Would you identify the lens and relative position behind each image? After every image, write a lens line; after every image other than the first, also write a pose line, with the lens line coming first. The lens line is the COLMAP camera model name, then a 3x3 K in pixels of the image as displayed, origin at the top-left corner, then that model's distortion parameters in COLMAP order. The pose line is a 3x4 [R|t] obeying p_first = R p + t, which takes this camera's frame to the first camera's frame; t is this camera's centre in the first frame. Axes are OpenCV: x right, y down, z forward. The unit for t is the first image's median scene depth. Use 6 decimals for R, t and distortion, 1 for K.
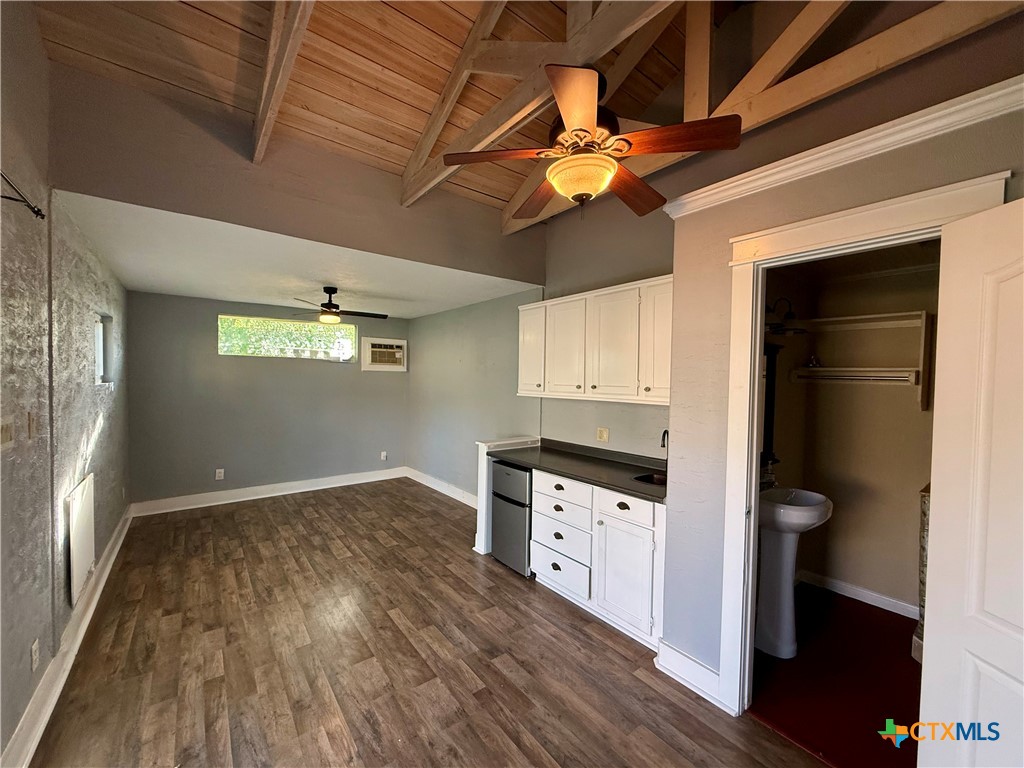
lens RADIAL K [[410.2, 0, 512.0], [0, 410.2, 388.6], [0, 0, 1]] dist [0.007544, -0.000096]
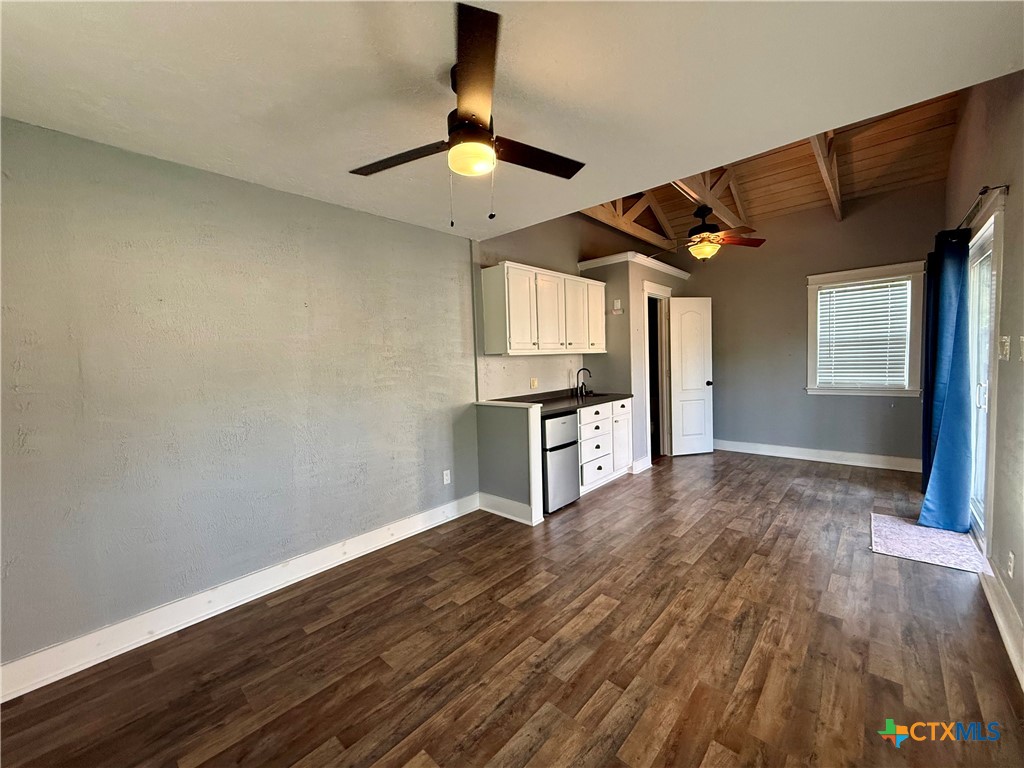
lens RADIAL K [[410.2, 0, 511.5], [0, 410.2, 380.7], [0, 0, 1]] dist [0.007544, -0.000096]
pose [[-0.177463, -0.058976, 0.982359, -1.008028], [0.056496, 0.995946, 0.069997, 0.009760], [-0.982505, 0.067921, -0.173412, 1.255382]]
